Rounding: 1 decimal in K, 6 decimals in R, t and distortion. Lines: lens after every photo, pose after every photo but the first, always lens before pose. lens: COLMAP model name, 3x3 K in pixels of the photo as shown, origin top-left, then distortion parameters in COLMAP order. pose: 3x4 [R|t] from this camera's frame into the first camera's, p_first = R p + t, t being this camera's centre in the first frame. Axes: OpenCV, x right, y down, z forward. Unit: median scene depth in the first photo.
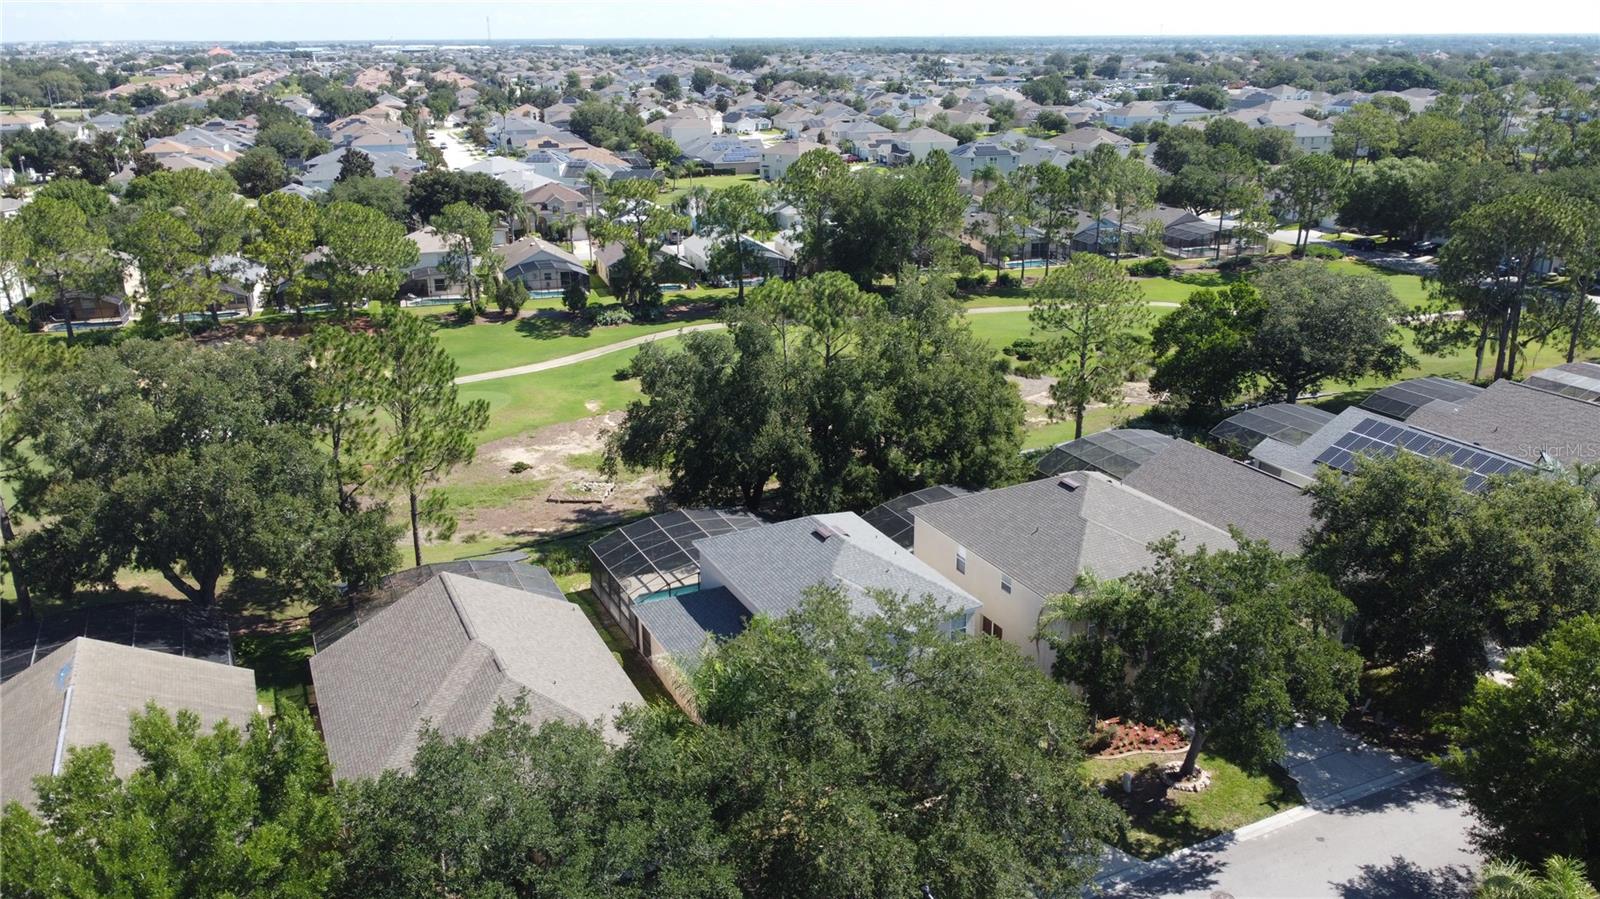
lens RADIAL K [[1206.6, 0, 800.0], [0, 1206.6, 449.5], [0, 0, 1]] dist [-0.005749, -0.005980]
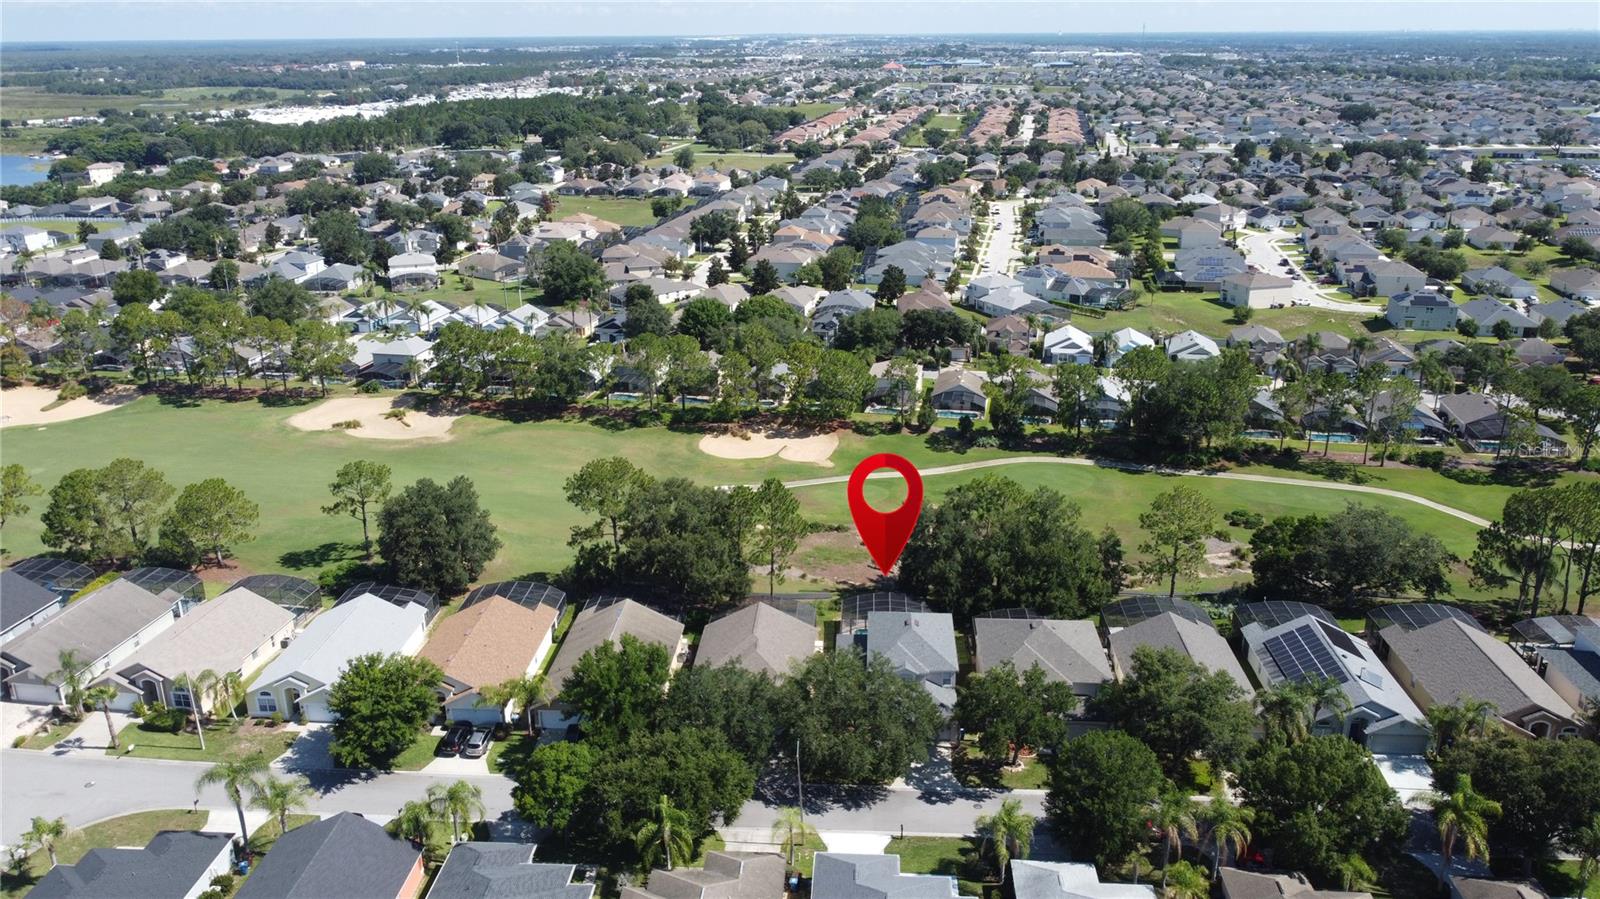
lens RADIAL K [[1206.6, 0, 800.0], [0, 1206.6, 449.5], [0, 0, 1]] dist [-0.005749, -0.005980]
pose [[0.871402, 0.159049, -0.464071, 0.383138], [-0.156014, 0.986719, 0.045222, -0.145846], [0.465100, 0.032995, 0.884643, -0.498274]]
